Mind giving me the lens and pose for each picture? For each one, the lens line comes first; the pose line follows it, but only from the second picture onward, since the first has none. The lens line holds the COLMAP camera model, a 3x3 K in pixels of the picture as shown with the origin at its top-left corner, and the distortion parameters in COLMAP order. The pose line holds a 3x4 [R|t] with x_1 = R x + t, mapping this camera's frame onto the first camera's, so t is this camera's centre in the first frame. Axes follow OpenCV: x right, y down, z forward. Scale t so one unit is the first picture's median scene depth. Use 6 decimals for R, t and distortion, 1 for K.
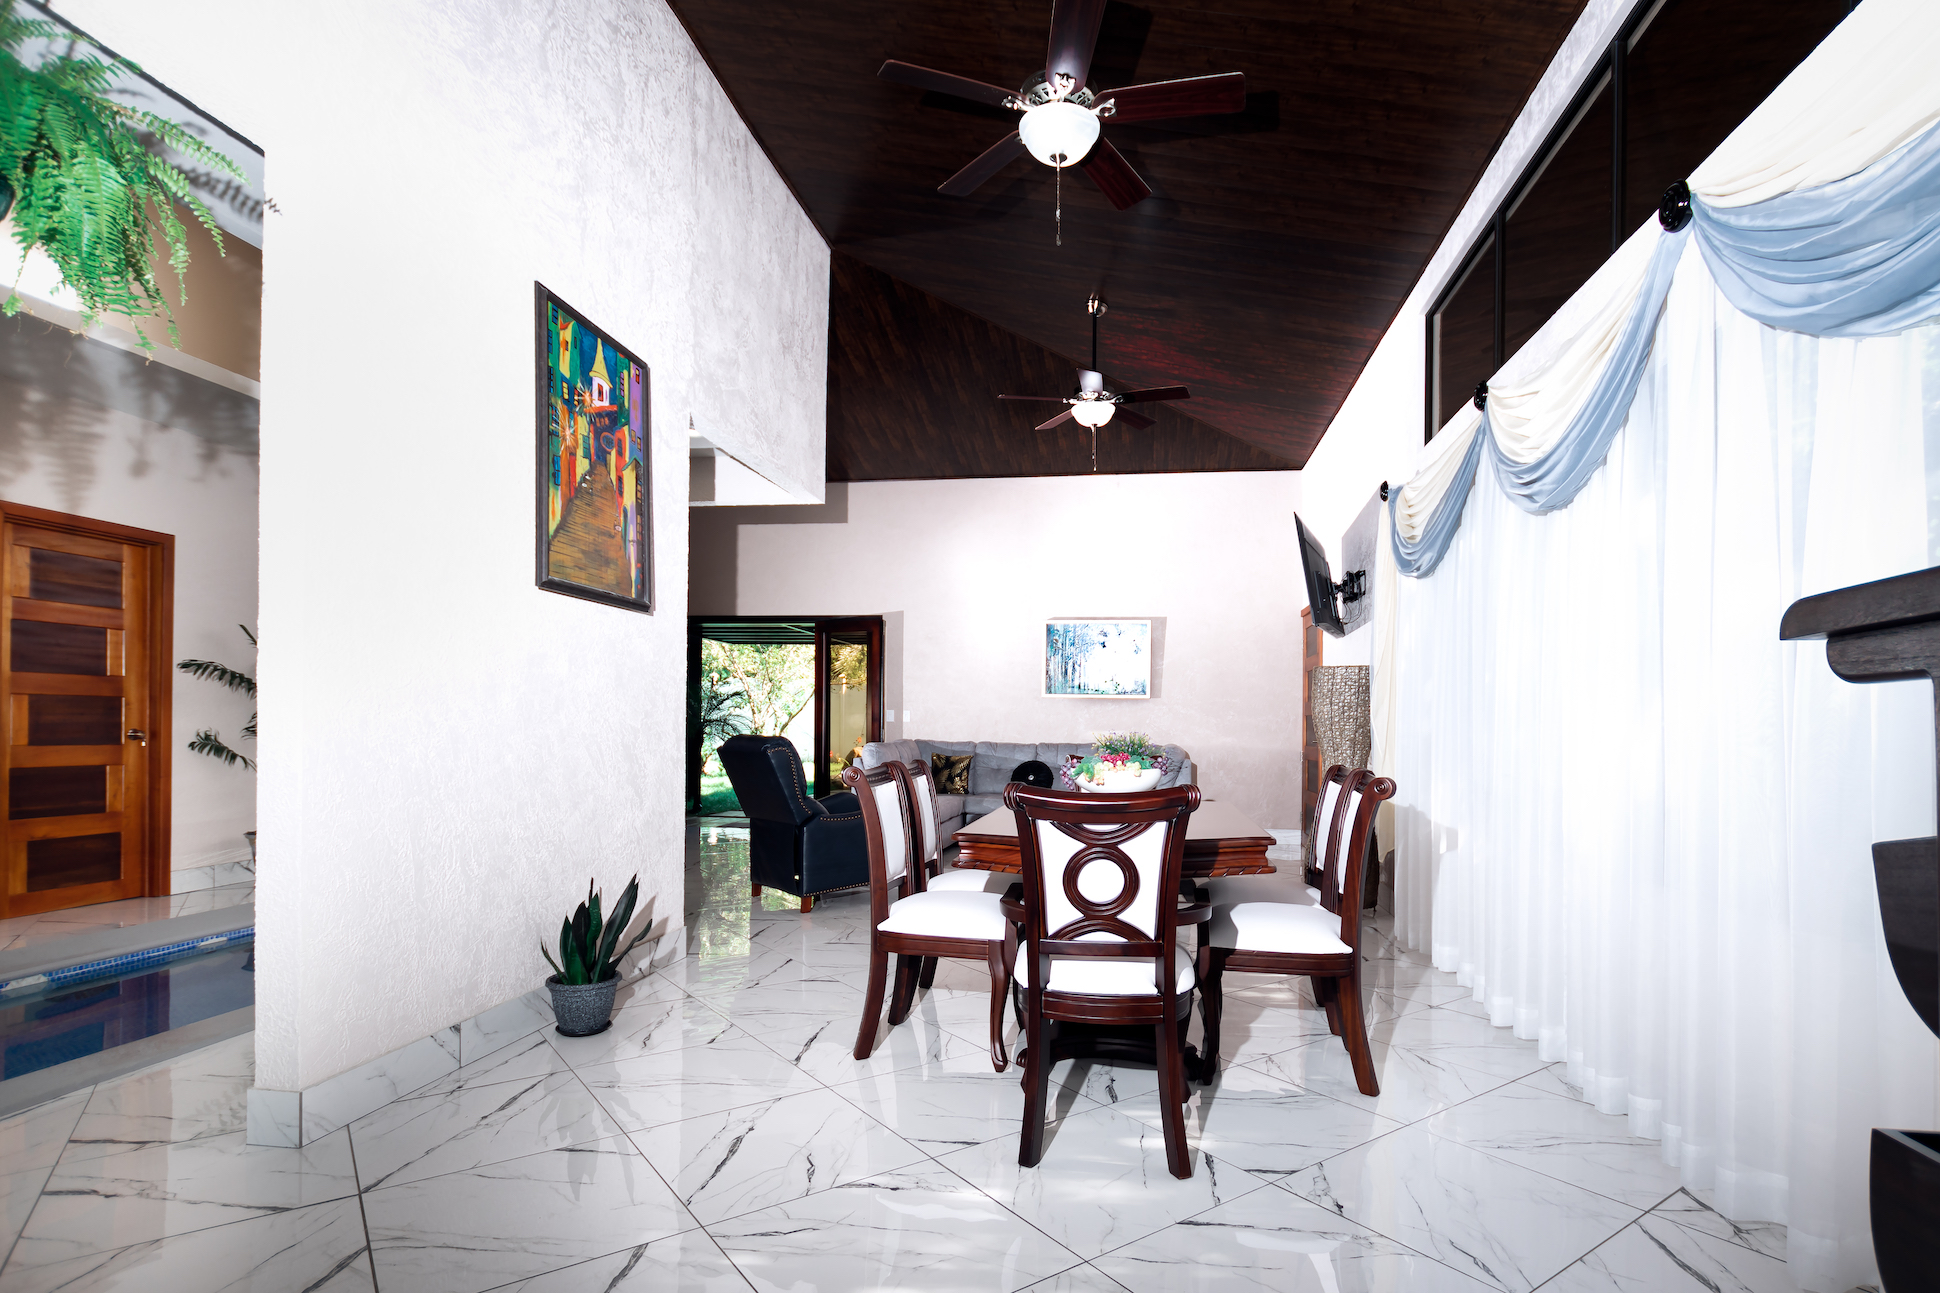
lens RADIAL K [[971.8, 0, 975.2], [0, 971.8, 711.7], [0, 0, 1]] dist [0.000730, 0.000380]
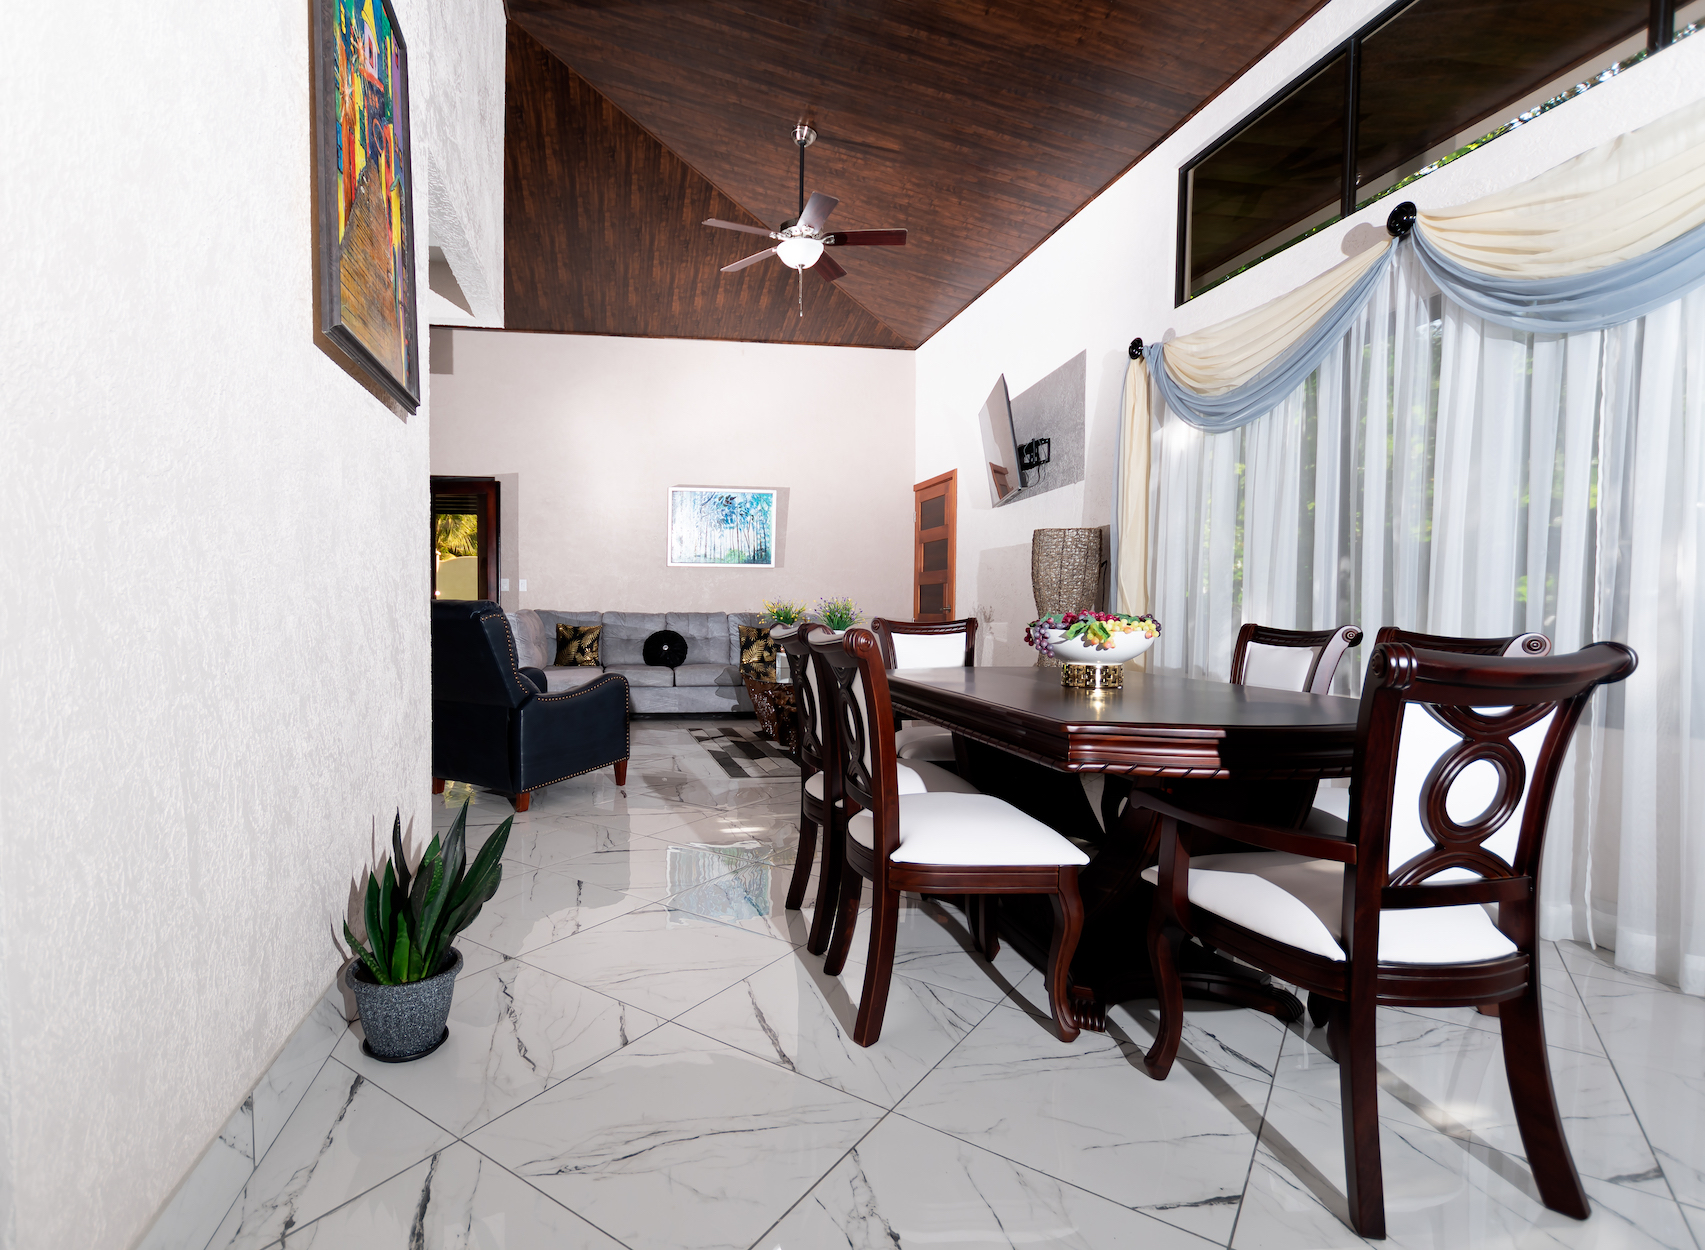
lens RADIAL K [[862.3, 0, 711.1], [0, 862.3, 635.7], [0, 0, 1]] dist [0.000123, 0.000299]
pose [[0.961641, -0.013686, 0.273970, -0.222424], [-0.000779, 0.998614, 0.052619, 0.016757], [-0.274310, -0.050814, 0.960298, 0.252185]]
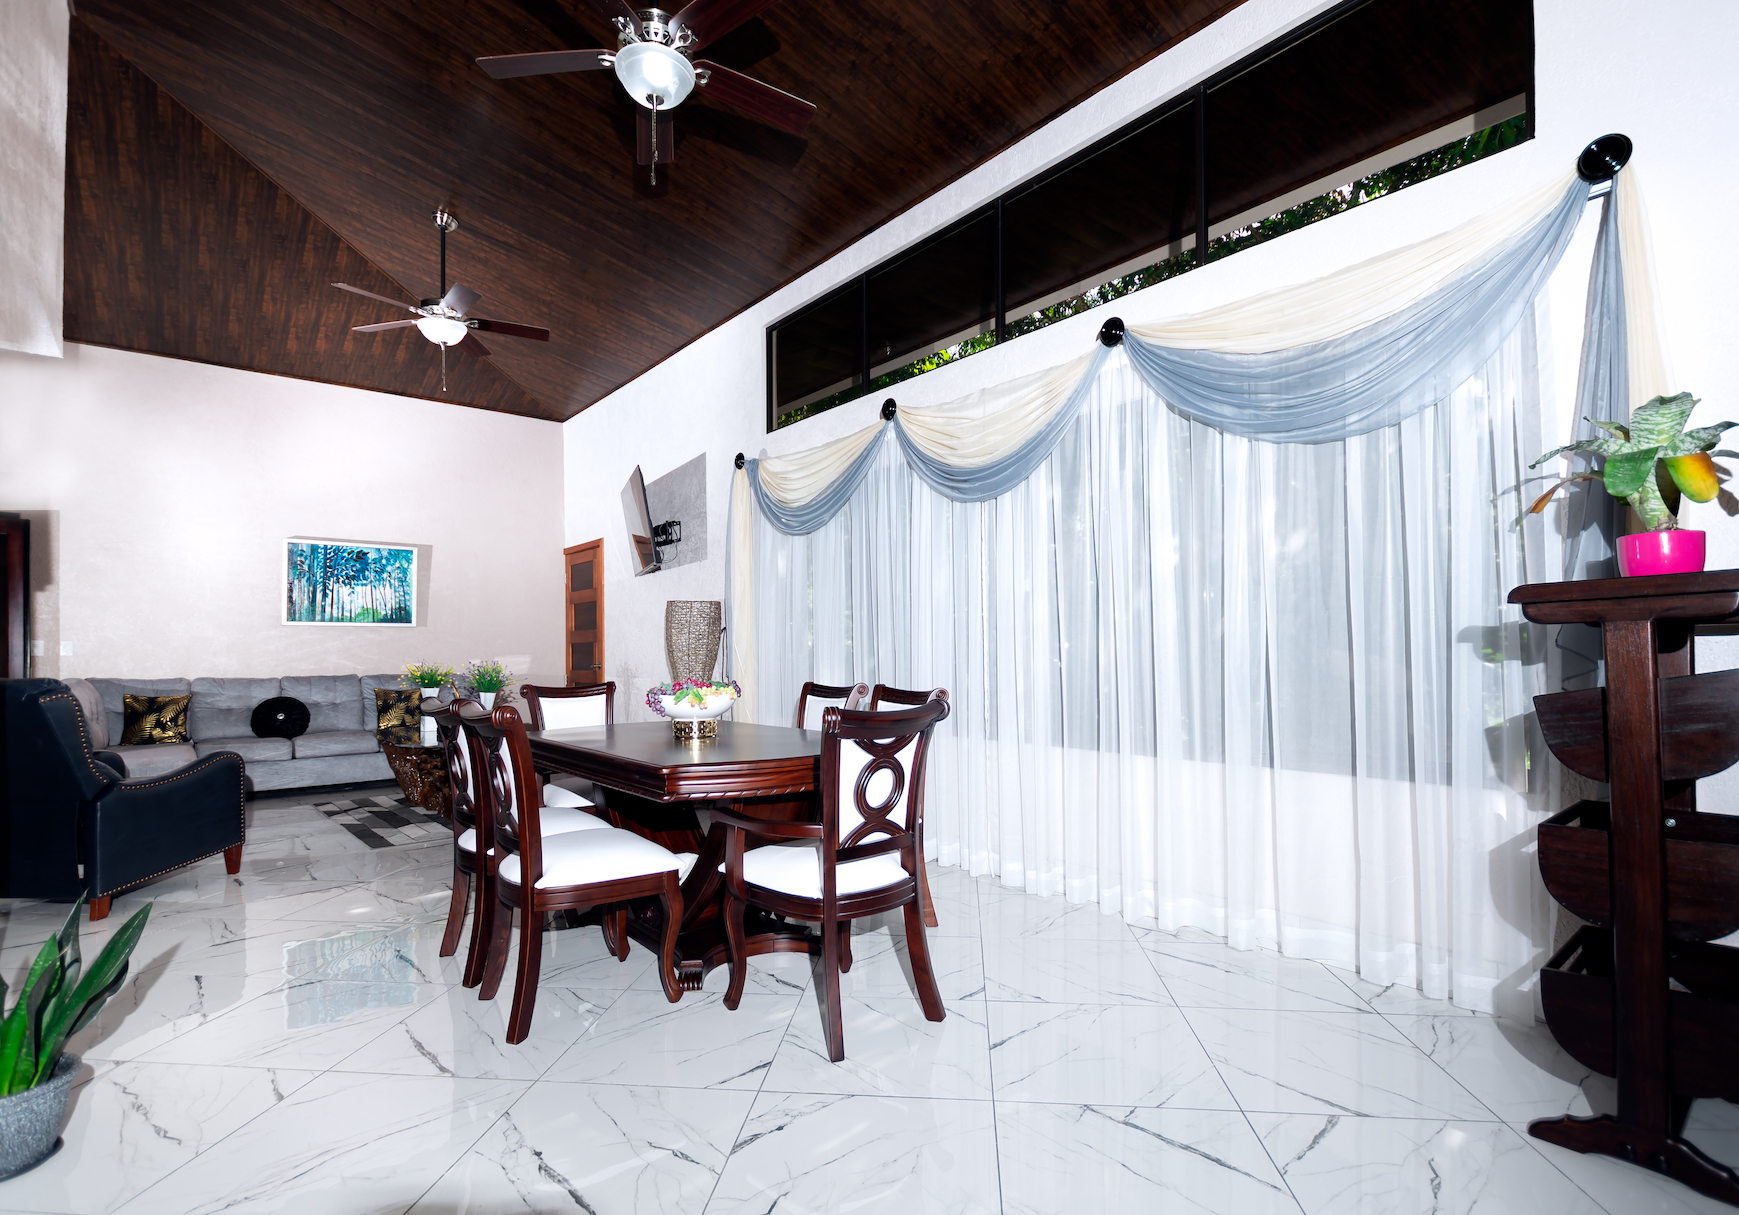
lens RADIAL K [[851.4, 0, 869.2], [0, 851.4, 639.9], [0, 0, 1]] dist [0.002747, -0.005142]
pose [[0.664181, -0.006671, 0.747542, -0.268800], [0.005892, 0.999976, 0.003689, -0.001588], [-0.747549, 0.001954, 0.664204, 0.146668]]
